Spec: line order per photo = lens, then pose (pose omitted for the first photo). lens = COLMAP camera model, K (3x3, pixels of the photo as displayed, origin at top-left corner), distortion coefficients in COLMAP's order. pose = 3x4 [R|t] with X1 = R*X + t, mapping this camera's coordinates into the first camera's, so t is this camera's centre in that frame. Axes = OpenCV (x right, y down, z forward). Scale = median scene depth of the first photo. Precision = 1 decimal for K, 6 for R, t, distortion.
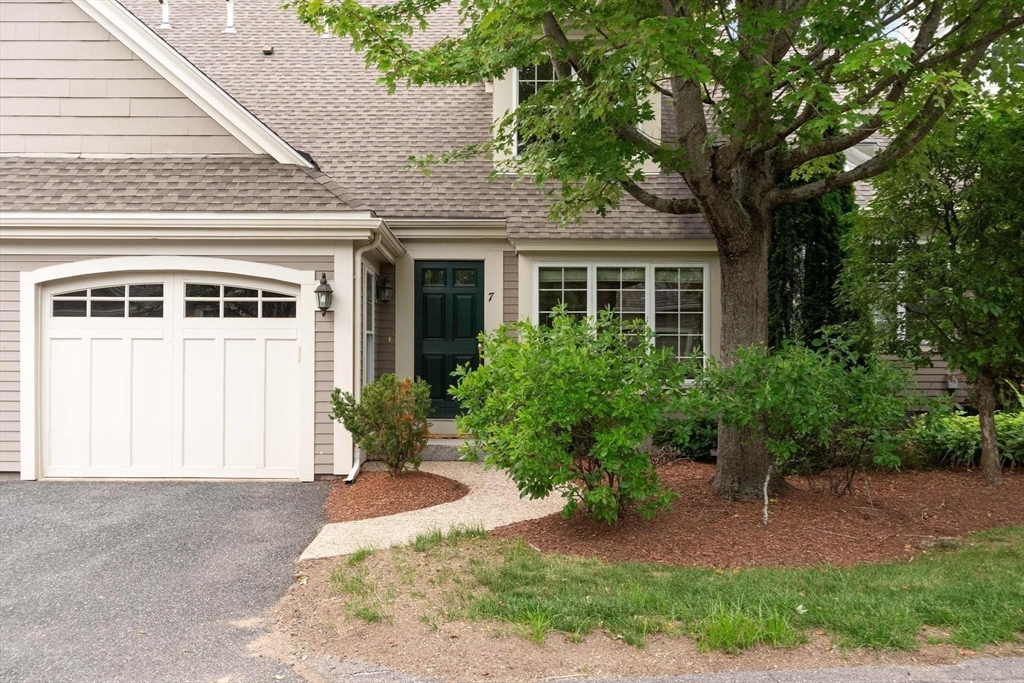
lens RADIAL K [[975.2, 0, 511.0], [0, 975.2, 343.0], [0, 0, 1]] dist [-0.002506, 0.000000]
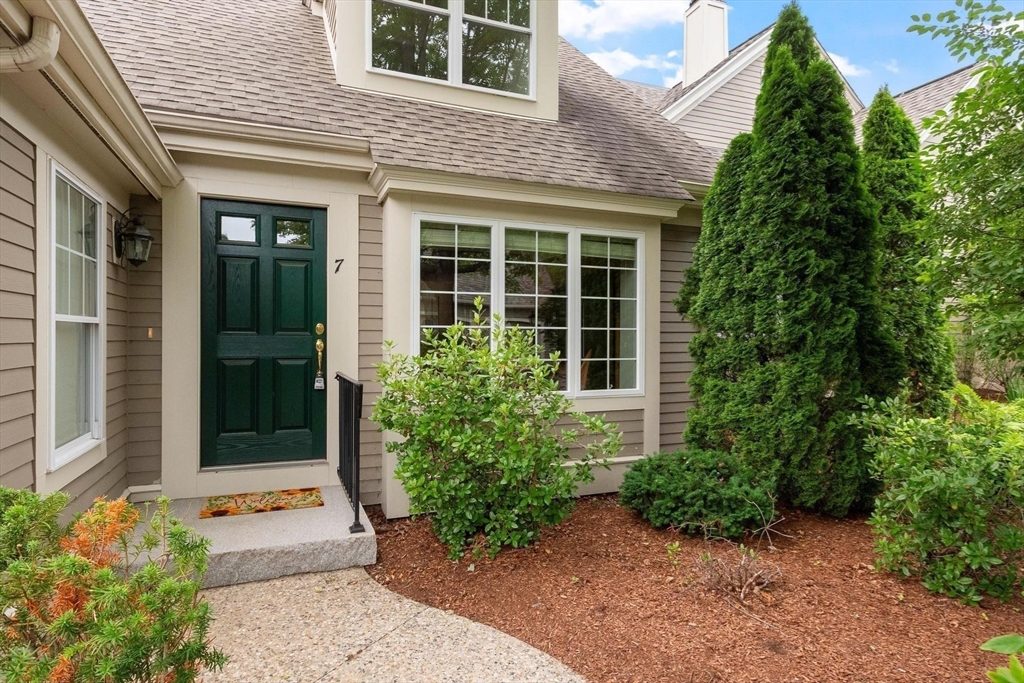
lens RADIAL K [[565.2, 0, 513.5], [0, 565.2, 339.9], [0, 0, 1]] dist [0.004268, -0.000071]
pose [[0.934542, 0.000419, 0.355852, -0.045756], [-0.006423, 0.999856, 0.015691, -0.006213], [-0.355794, -0.016949, 0.934411, 0.627246]]
